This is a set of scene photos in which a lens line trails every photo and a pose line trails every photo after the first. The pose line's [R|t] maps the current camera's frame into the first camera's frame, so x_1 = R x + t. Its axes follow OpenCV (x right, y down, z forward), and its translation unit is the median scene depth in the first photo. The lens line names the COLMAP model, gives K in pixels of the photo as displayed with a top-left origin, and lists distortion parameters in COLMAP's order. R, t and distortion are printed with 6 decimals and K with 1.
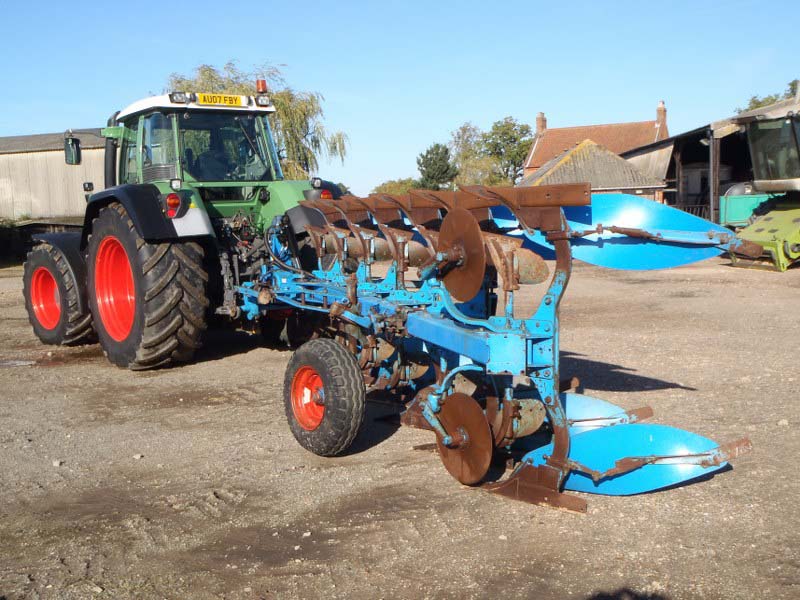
lens RADIAL K [[900.9, 0, 396.3], [0, 900.9, 285.0], [0, 0, 1]] dist [0.068136, -0.000686]
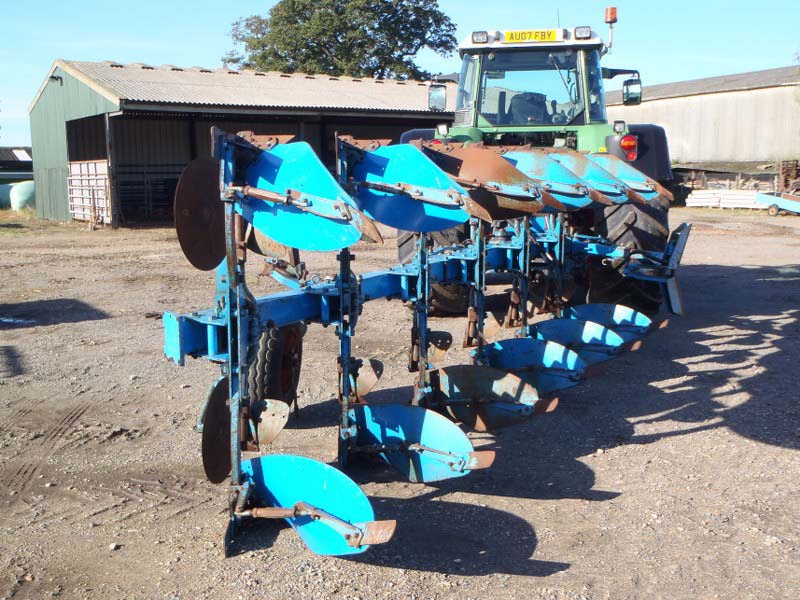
lens RADIAL K [[900.9, 0, 396.3], [0, 900.9, 285.0], [0, 0, 1]] dist [0.068136, -0.000686]
pose [[0.713992, 0.116756, -0.690350, 0.384812], [-0.074859, 0.993076, 0.090533, -0.028136], [0.696141, -0.012961, 0.717788, 0.253397]]
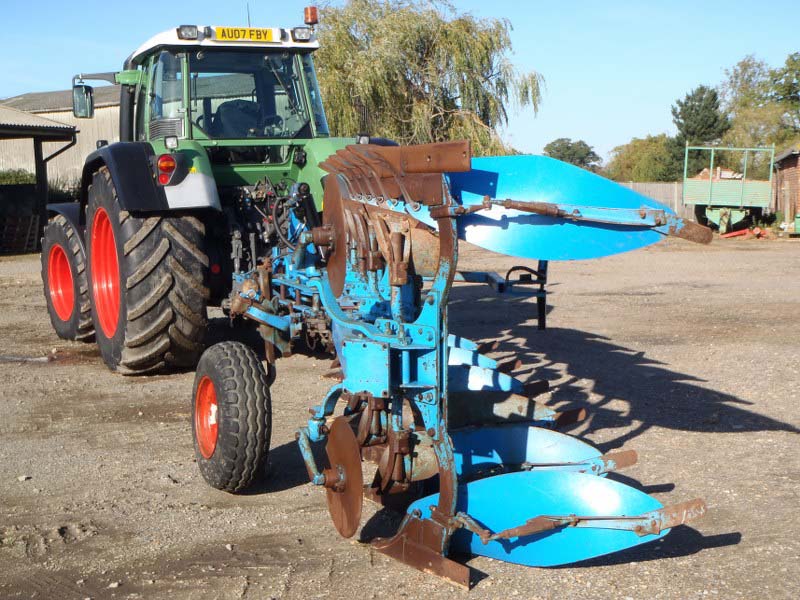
lens RADIAL K [[1198.4, 0, 384.6], [0, 1198.4, 299.1], [0, 0, 1]] dist [0.022794, 0.134161]
pose [[0.975481, 0.028711, -0.218202, 0.161504], [-0.024666, 0.999470, 0.021239, -0.001299], [0.218696, -0.015336, 0.975673, 0.014143]]
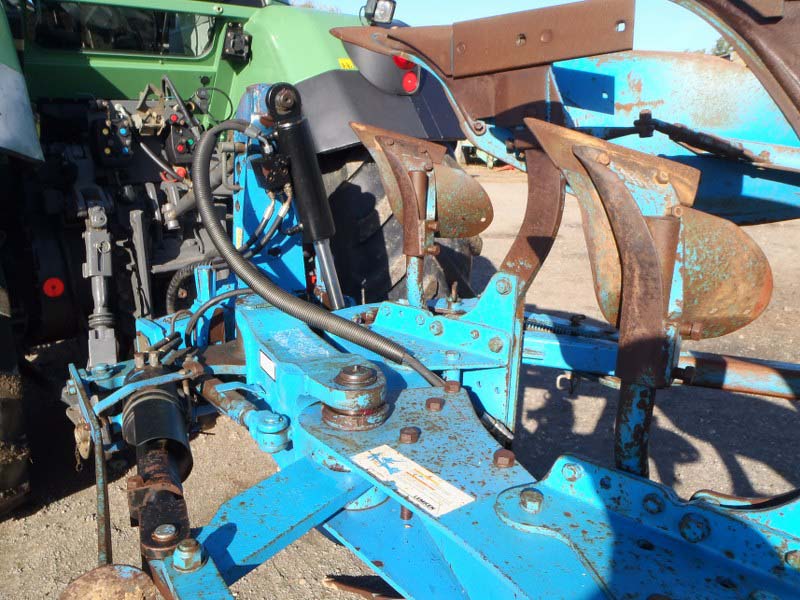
lens RADIAL K [[688.2, 0, 426.4], [0, 688.2, 300.3], [0, 0, 1]] dist [-0.042803, 0.003957]
pose [[0.998025, 0.034151, 0.052723, -0.084325], [-0.042160, 0.986349, 0.159178, -0.045645], [-0.046568, -0.161086, 0.985841, 0.746080]]
